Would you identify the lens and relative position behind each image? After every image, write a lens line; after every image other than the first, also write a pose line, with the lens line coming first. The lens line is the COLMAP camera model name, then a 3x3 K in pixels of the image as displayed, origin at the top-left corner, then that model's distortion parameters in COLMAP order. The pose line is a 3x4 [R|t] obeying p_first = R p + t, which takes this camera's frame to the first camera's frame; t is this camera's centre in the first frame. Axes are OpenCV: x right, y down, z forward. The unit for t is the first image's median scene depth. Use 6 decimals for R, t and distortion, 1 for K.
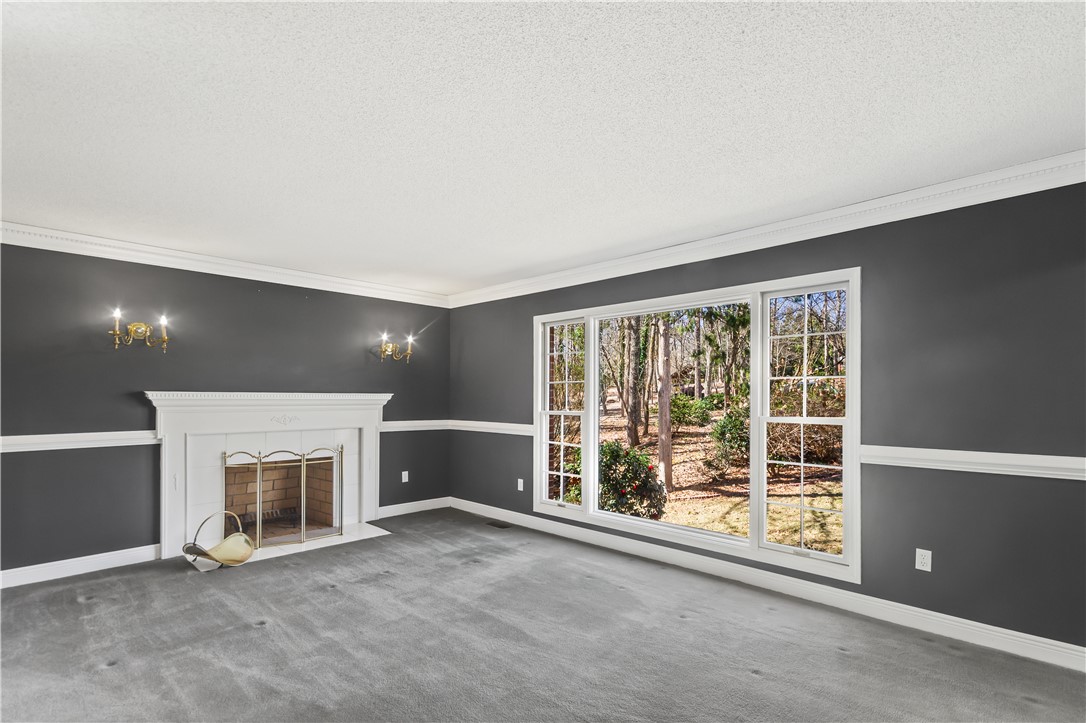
lens RADIAL K [[507.3, 0, 556.2], [0, 507.3, 401.4], [0, 0, 1]] dist [0.000083, -0.000177]
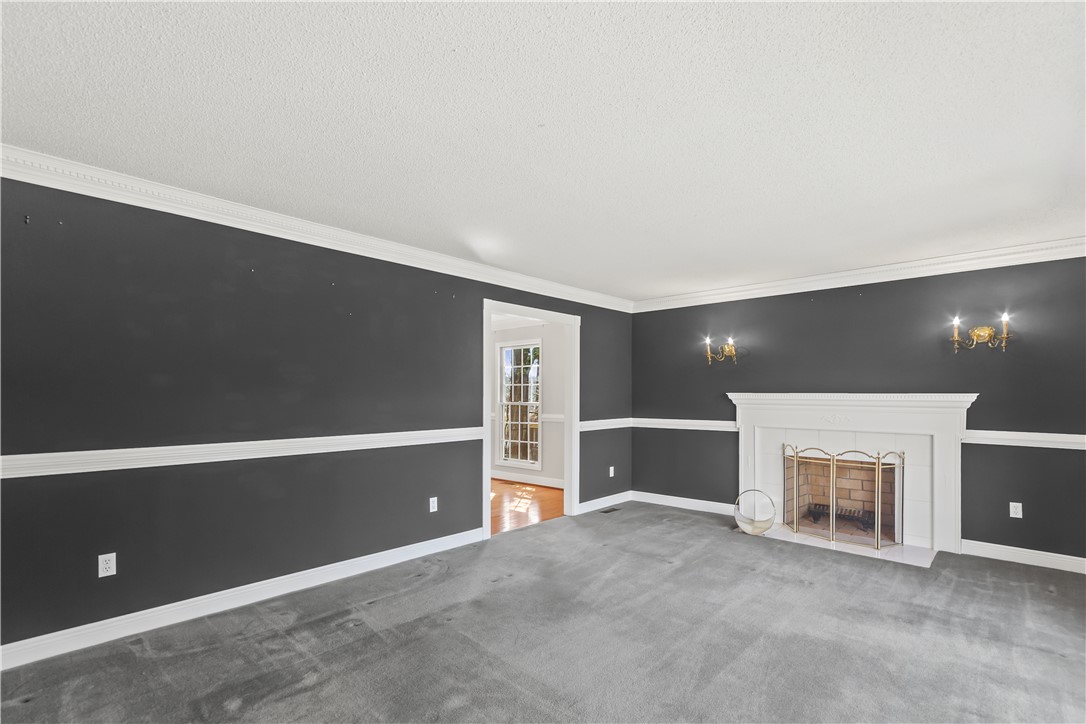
lens RADIAL K [[507.3, 0, 558.1], [0, 507.3, 390.5], [0, 0, 1]] dist [0.000083, -0.000177]
pose [[0.034863, -0.015665, -0.999269, 0.553113], [-0.014426, 0.999765, -0.016176, 0.001933], [0.999288, 0.014979, 0.034629, 0.461563]]
